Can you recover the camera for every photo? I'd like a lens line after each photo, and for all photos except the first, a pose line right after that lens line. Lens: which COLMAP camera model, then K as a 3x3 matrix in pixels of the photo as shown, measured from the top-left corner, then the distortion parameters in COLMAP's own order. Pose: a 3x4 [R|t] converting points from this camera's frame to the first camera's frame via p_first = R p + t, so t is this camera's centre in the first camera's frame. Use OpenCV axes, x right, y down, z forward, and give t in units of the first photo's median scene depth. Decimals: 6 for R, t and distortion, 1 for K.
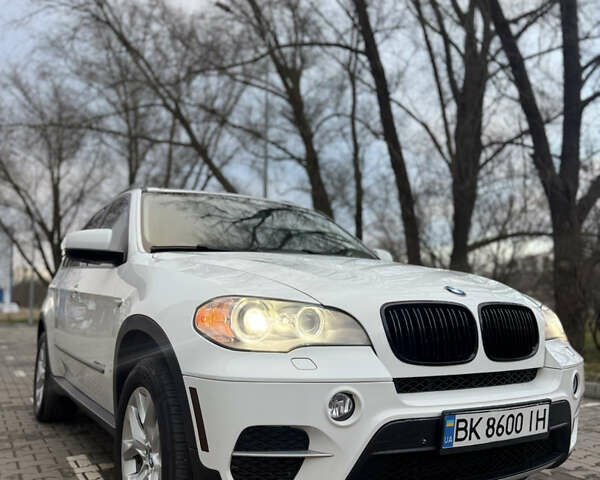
lens RADIAL K [[557.1, 0, 301.0], [0, 557.1, 239.9], [0, 0, 1]] dist [0.036455, 0.000000]
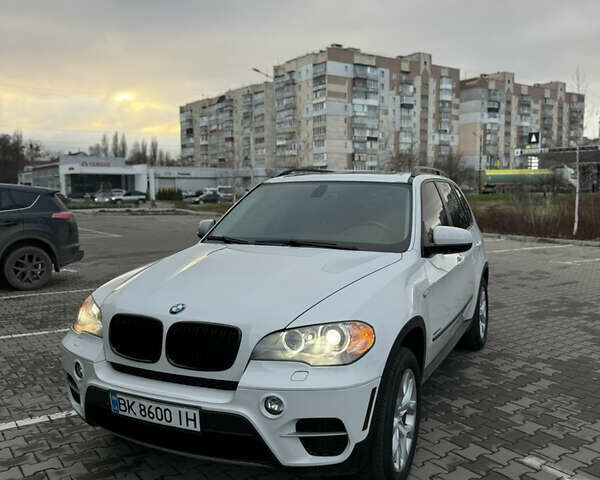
lens RADIAL K [[557.1, 0, 299.0], [0, 557.1, 242.0], [0, 0, 1]] dist [0.036455, 0.000000]
pose [[0.546156, 0.067961, -0.834922, 1.365596], [0.094156, 0.985407, 0.141801, -0.202903], [0.832375, -0.156059, 0.531787, 0.504973]]
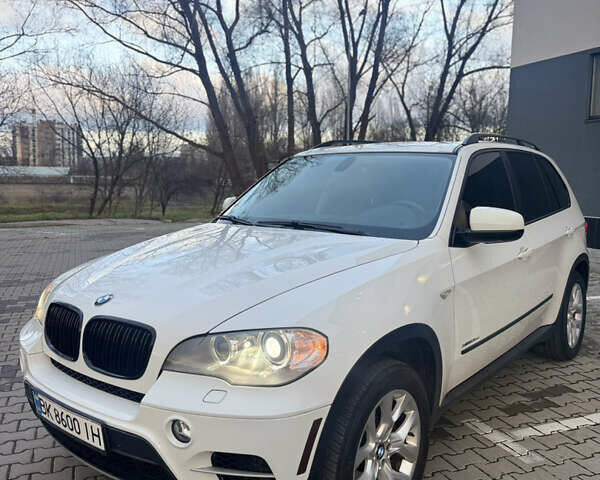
lens RADIAL K [[557.1, 0, 295.6], [0, 557.1, 240.1], [0, 0, 1]] dist [0.036455, 0.000000]
pose [[0.321455, 0.103305, -0.941273, 1.287726], [0.107263, 0.983661, 0.144588, -0.132609], [0.940830, -0.147442, 0.305122, 0.928643]]
